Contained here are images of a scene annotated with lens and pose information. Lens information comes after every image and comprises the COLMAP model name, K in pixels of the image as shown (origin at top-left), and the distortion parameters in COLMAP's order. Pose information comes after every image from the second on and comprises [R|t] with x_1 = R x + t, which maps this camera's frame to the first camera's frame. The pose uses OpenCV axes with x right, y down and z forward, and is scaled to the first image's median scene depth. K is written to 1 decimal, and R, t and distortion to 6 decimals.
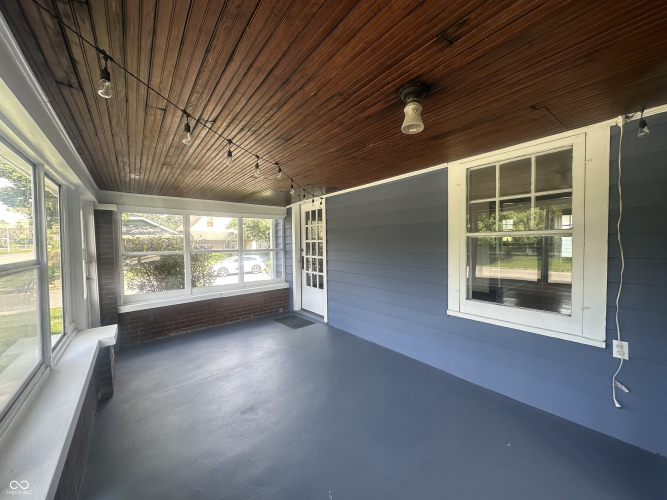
lens RADIAL K [[266.5, 0, 333.5], [0, 266.5, 250.0], [0, 0, 1]] dist [0.000169, 0.000063]
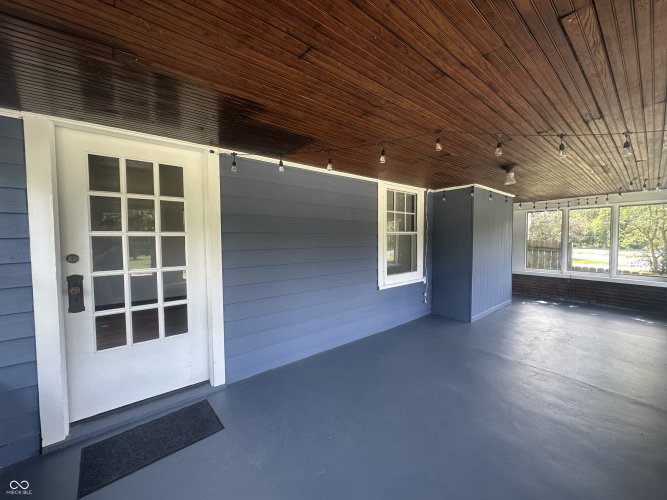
lens RADIAL K [[266.5, 0, 333.5], [0, 266.5, 250.0], [0, 0, 1]] dist [0.000169, 0.000063]
pose [[-0.040803, -0.026880, 0.998806, -0.623149], [0.040941, 0.998754, 0.028551, -0.008846], [-0.998328, 0.042057, -0.039652, 0.860139]]
